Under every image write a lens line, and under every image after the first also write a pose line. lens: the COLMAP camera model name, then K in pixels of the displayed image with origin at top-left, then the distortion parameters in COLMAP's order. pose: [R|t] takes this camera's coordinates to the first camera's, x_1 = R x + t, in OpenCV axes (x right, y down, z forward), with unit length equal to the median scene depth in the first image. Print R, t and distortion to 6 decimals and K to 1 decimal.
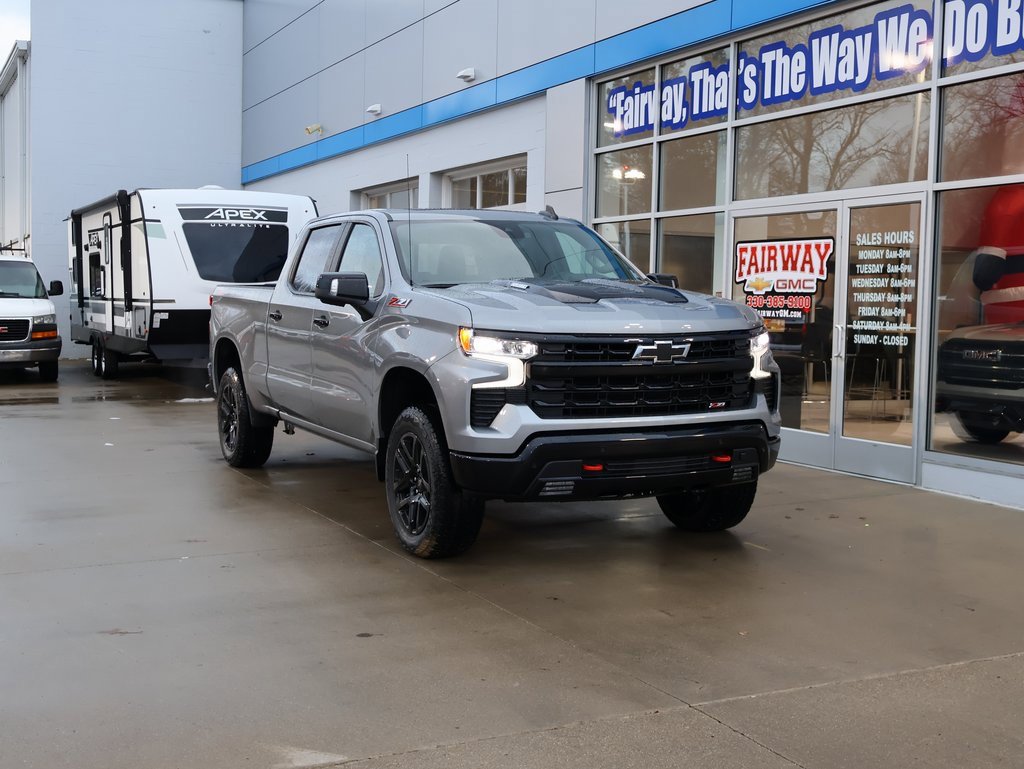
lens RADIAL K [[1295.4, 0, 512.0], [0, 1295.4, 384.5], [0, 0, 1]] dist [0.003741, -0.007084]
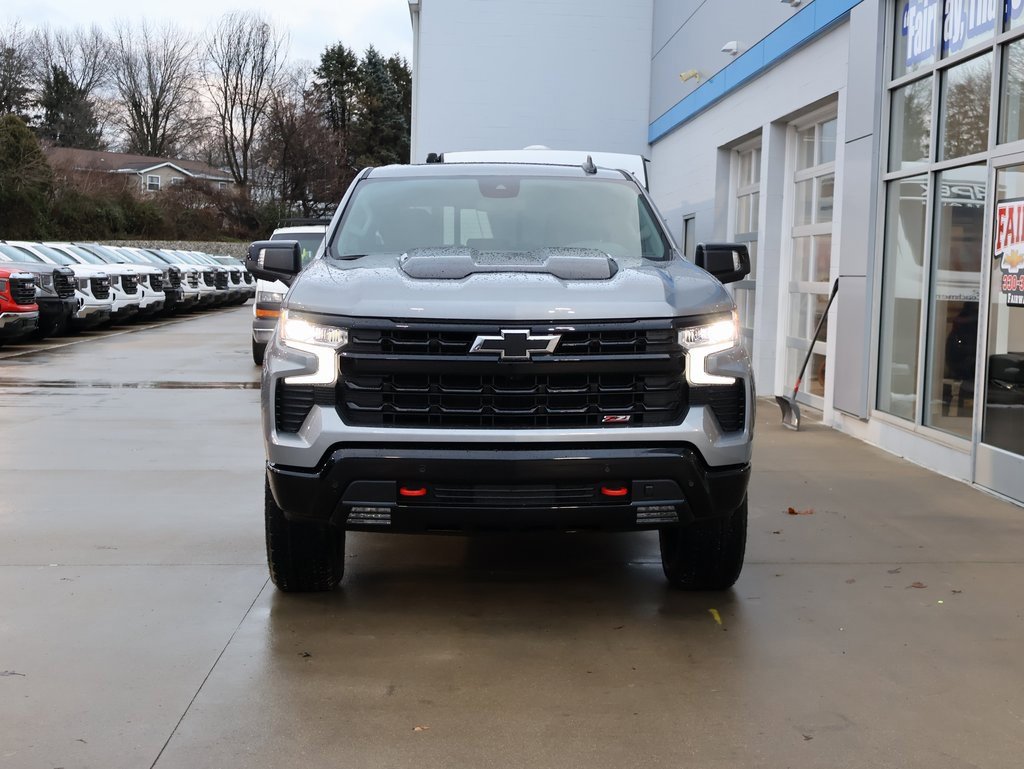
lens RADIAL K [[1506.6, 0, 512.0], [0, 1506.6, 384.5], [0, 0, 1]] dist [-0.002472, -0.034043]
pose [[0.915792, 0.036011, -0.400034, 0.279275], [-0.034549, 0.999344, 0.010868, -0.006824], [0.400163, 0.003868, 0.916436, 0.118763]]
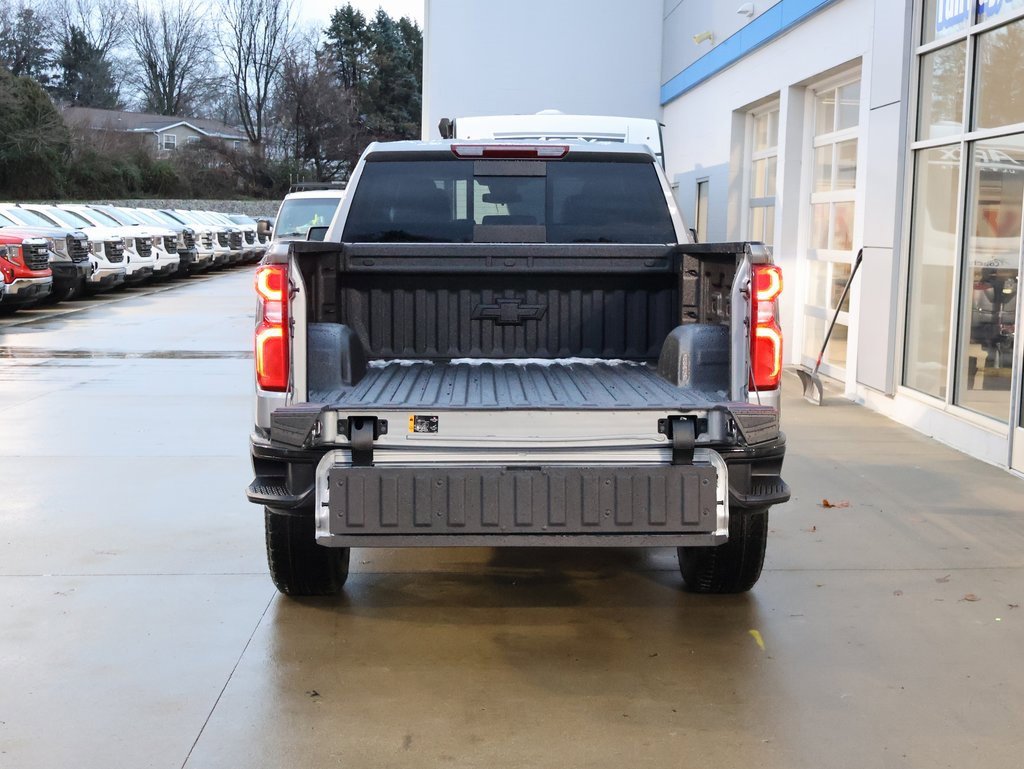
lens RADIAL K [[1463.7, 0, 512.0], [0, 1463.7, 384.5], [0, 0, 1]] dist [-0.002873, -0.060298]
pose [[0.913421, 0.046175, -0.404389, 0.249534], [-0.030770, 0.998535, 0.044514, -0.024766], [0.405851, -0.028216, 0.913503, 0.172012]]
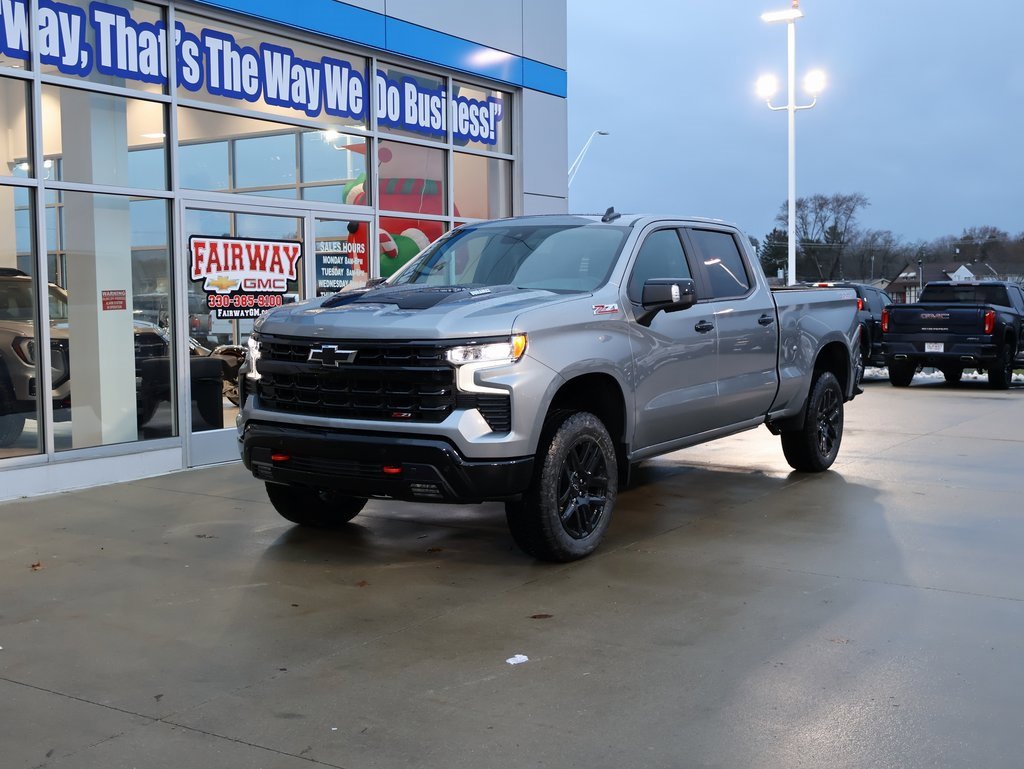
lens RADIAL K [[1234.4, 0, 512.0], [0, 1234.4, 384.5], [0, 0, 1]] dist [0.006116, -0.008090]
pose [[-0.525982, -0.071659, 0.847471, -0.711045], [0.052251, 0.991839, 0.116296, -0.100004], [-0.848889, 0.105451, -0.517946, 1.326819]]
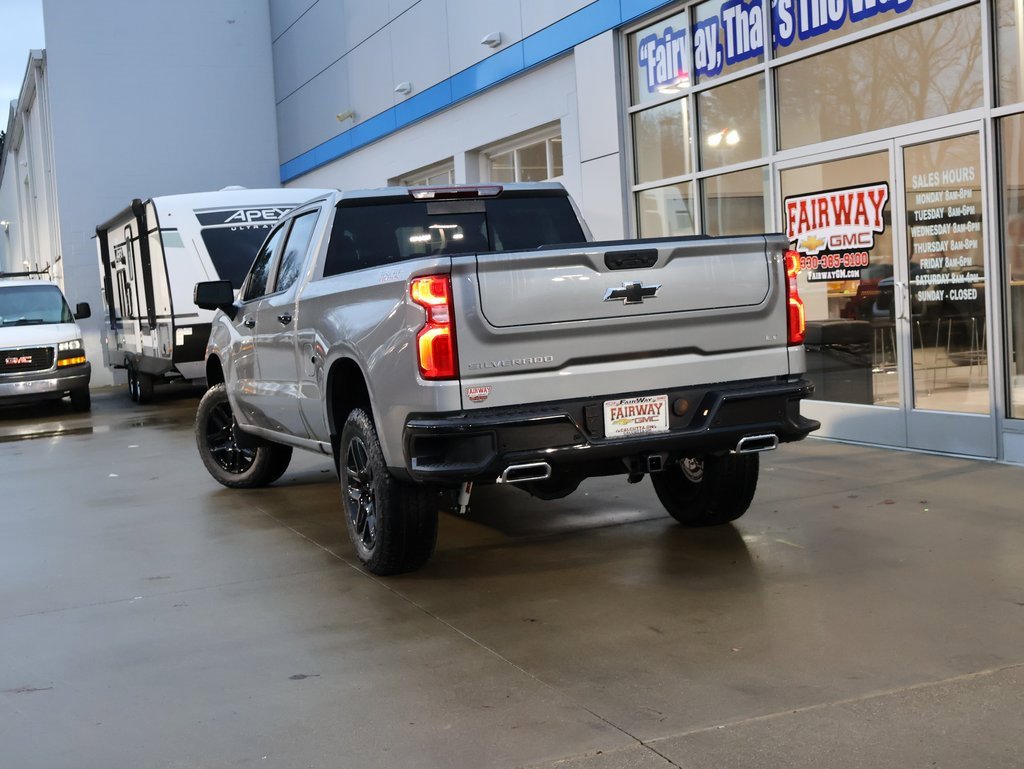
lens RADIAL K [[1404.1, 0, 512.0], [0, 1404.1, 384.5], [0, 0, 1]] dist [0.003430, 0.028397]
pose [[0.994145, -0.073688, -0.079030, 0.058091], [0.073844, 0.997269, -0.000946, 0.004268], [0.078884, -0.004895, 0.996872, 0.034309]]
